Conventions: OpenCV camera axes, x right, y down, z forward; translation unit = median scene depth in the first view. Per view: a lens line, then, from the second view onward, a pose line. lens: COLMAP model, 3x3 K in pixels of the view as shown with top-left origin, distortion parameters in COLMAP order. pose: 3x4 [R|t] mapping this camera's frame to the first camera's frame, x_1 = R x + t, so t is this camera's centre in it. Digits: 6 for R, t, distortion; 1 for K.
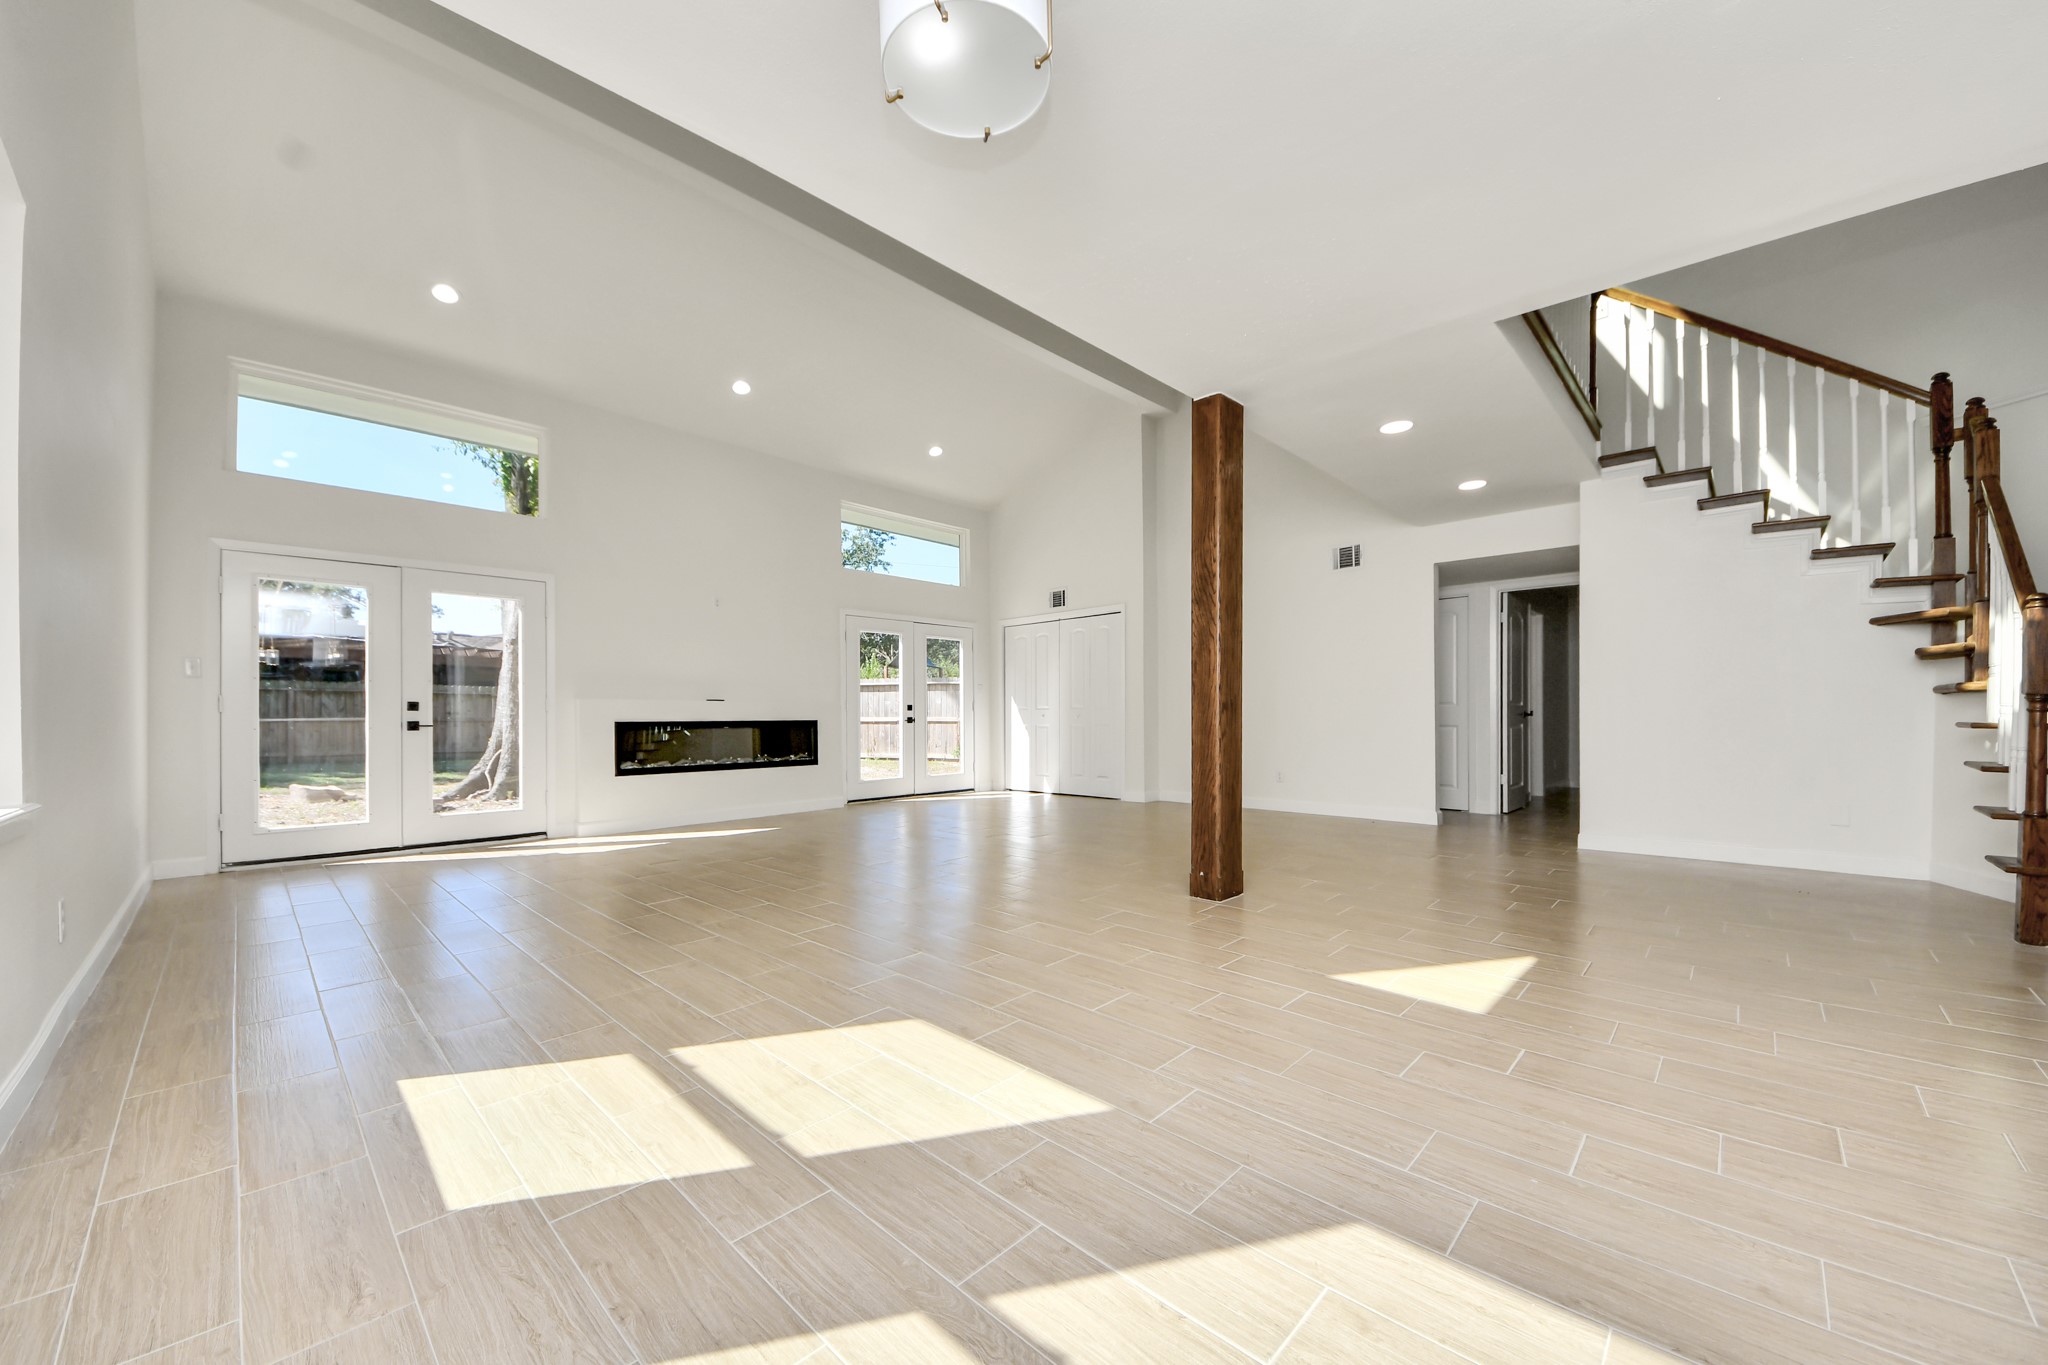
lens RADIAL K [[747.3, 0, 1035.5], [0, 747.3, 716.6], [0, 0, 1]] dist [-0.000235, -0.000158]
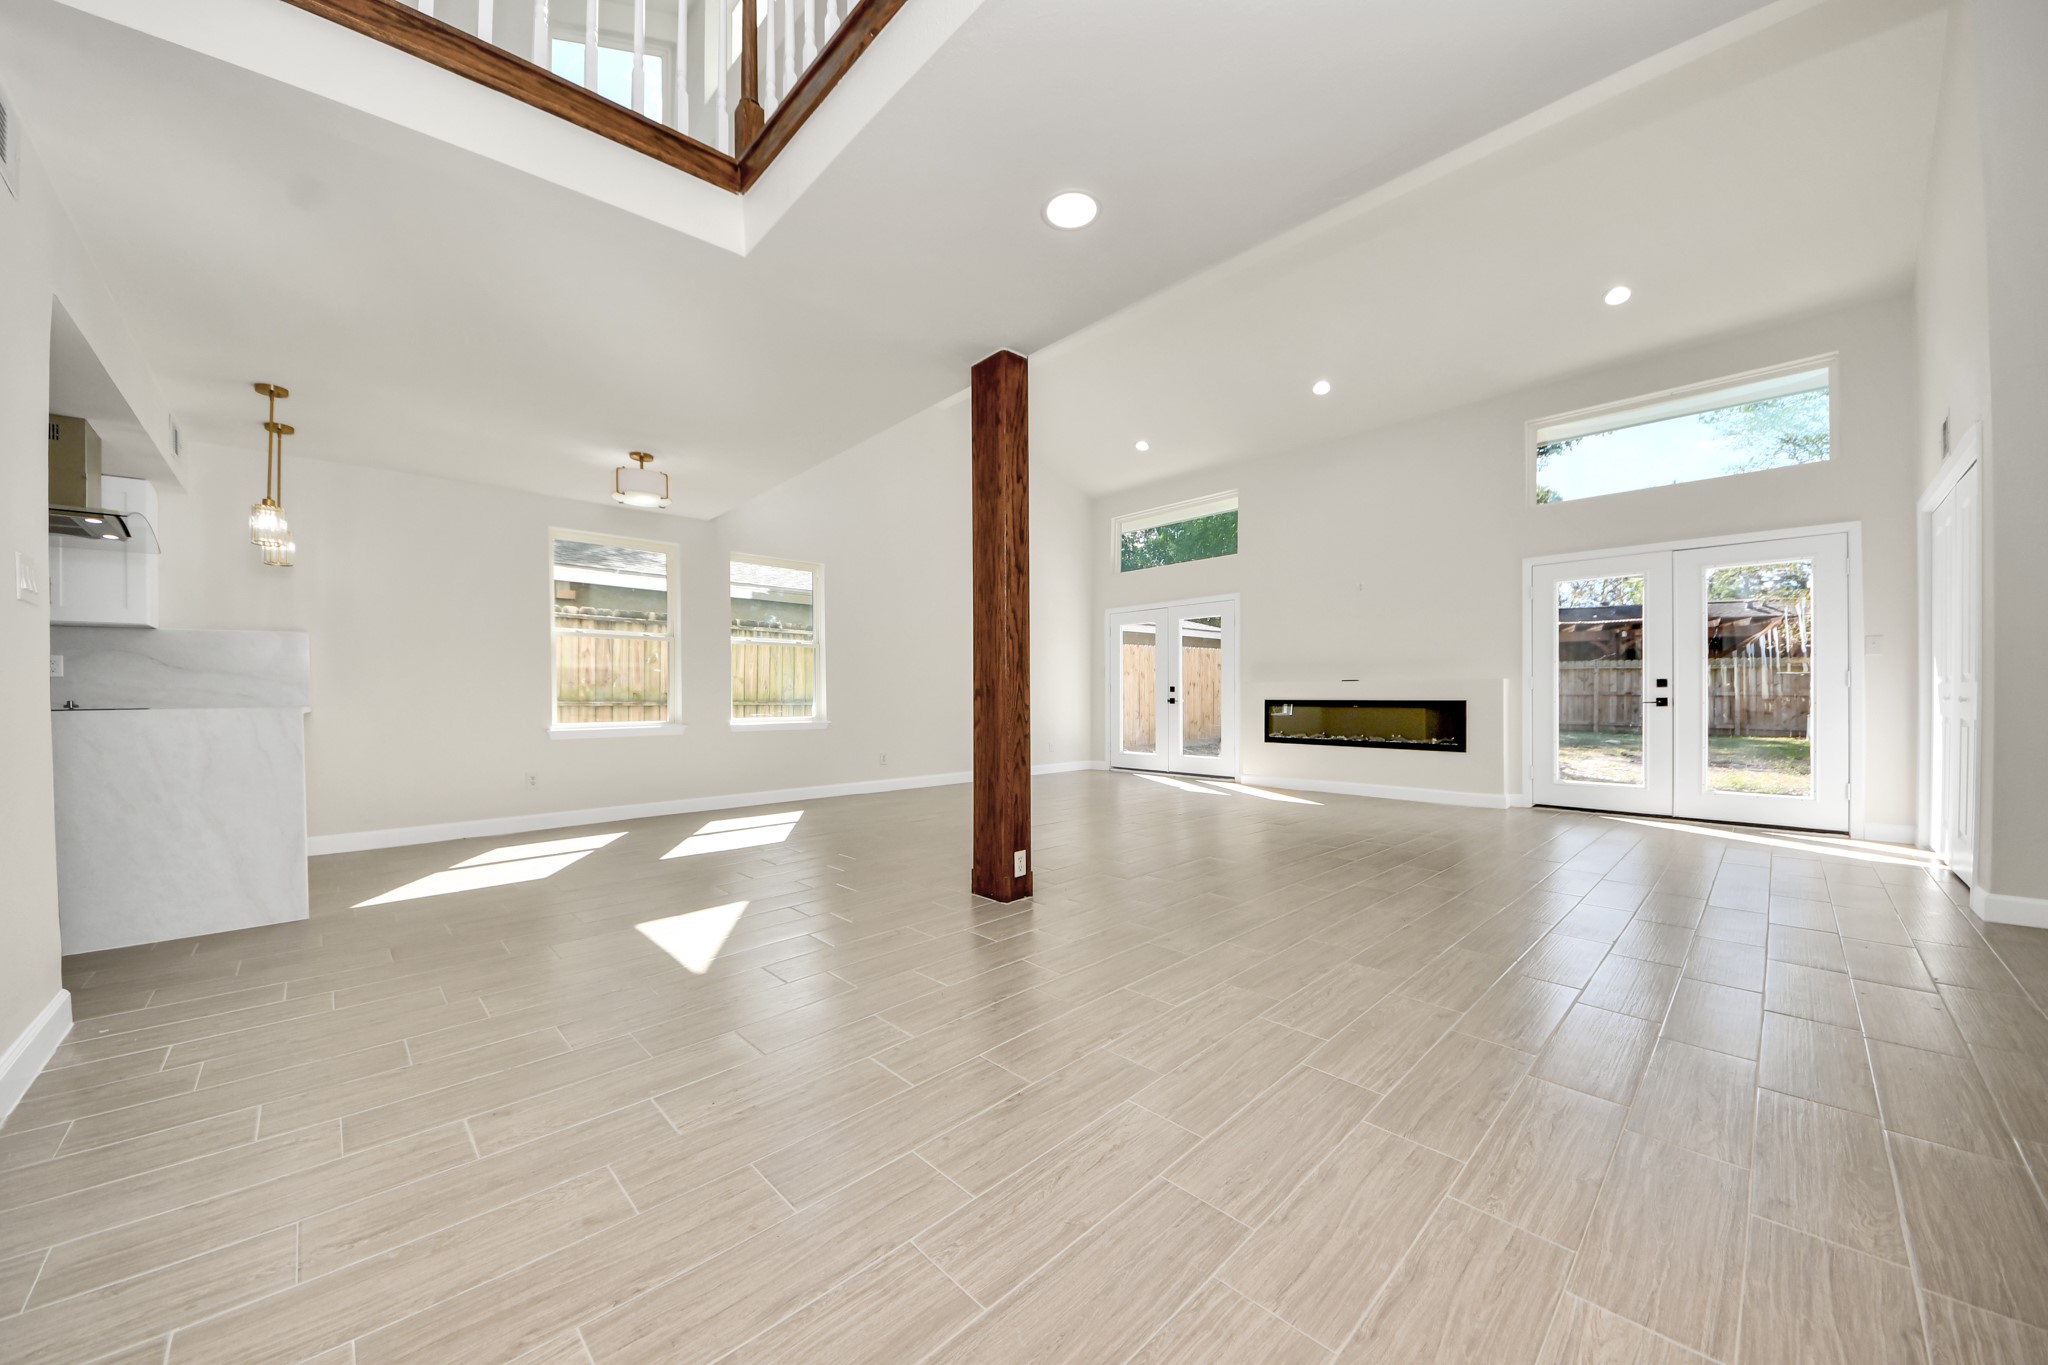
lens RADIAL K [[707.2, 0, 1030.2], [0, 707.2, 701.6], [0, 0, 1]] dist [0.008373, -0.000109]
pose [[-0.026067, 0.014822, -0.999550, 0.548709], [0.003637, 0.999885, 0.014732, -0.007975], [0.999654, -0.003251, -0.026118, 0.515313]]
